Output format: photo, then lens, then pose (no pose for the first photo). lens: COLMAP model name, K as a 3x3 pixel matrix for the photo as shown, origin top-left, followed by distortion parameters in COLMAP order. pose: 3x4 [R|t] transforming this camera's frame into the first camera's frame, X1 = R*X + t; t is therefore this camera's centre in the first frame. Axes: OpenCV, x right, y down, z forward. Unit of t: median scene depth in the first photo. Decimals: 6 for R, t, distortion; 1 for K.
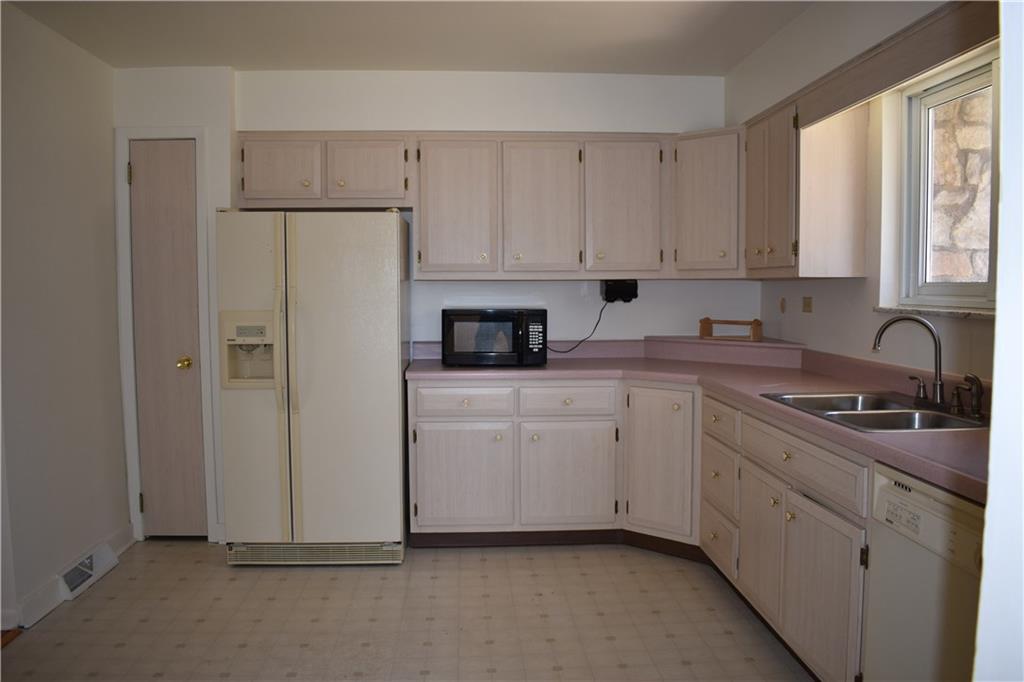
lens RADIAL K [[795.9, 0, 512.0], [0, 795.9, 341.0], [0, 0, 1]] dist [-0.074818, 0.001039]
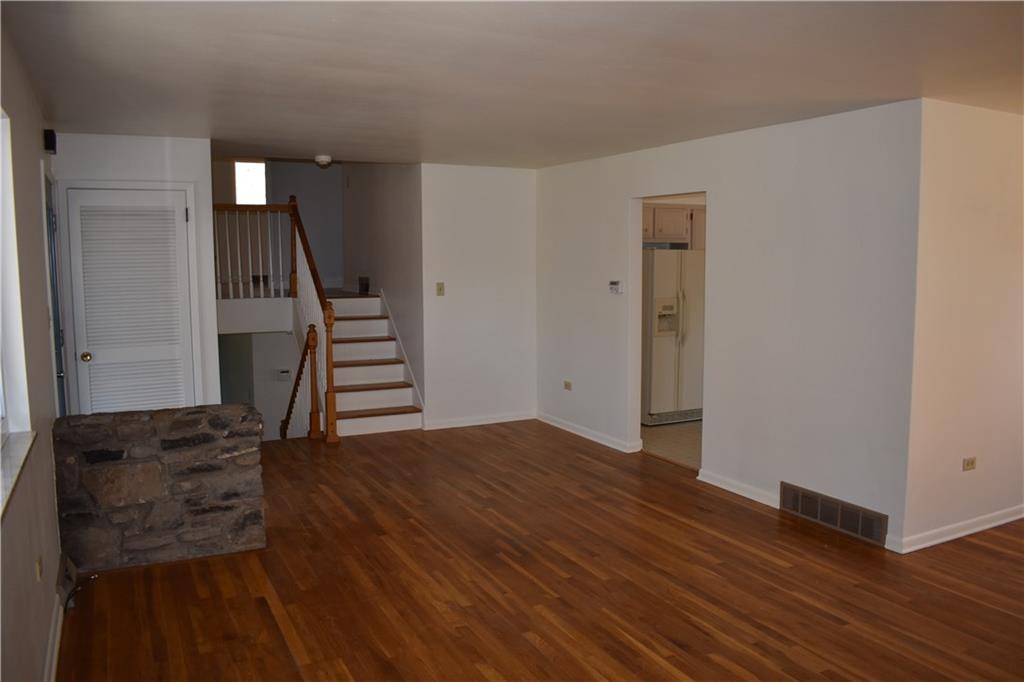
lens RADIAL K [[795.9, 0, 512.0], [0, 795.9, 341.0], [0, 0, 1]] dist [-0.074818, 0.001039]
pose [[0.916236, -0.041899, 0.398442, -1.457445], [0.029146, 0.998852, 0.038014, -0.016099], [-0.399578, -0.023217, 0.916405, -0.697015]]
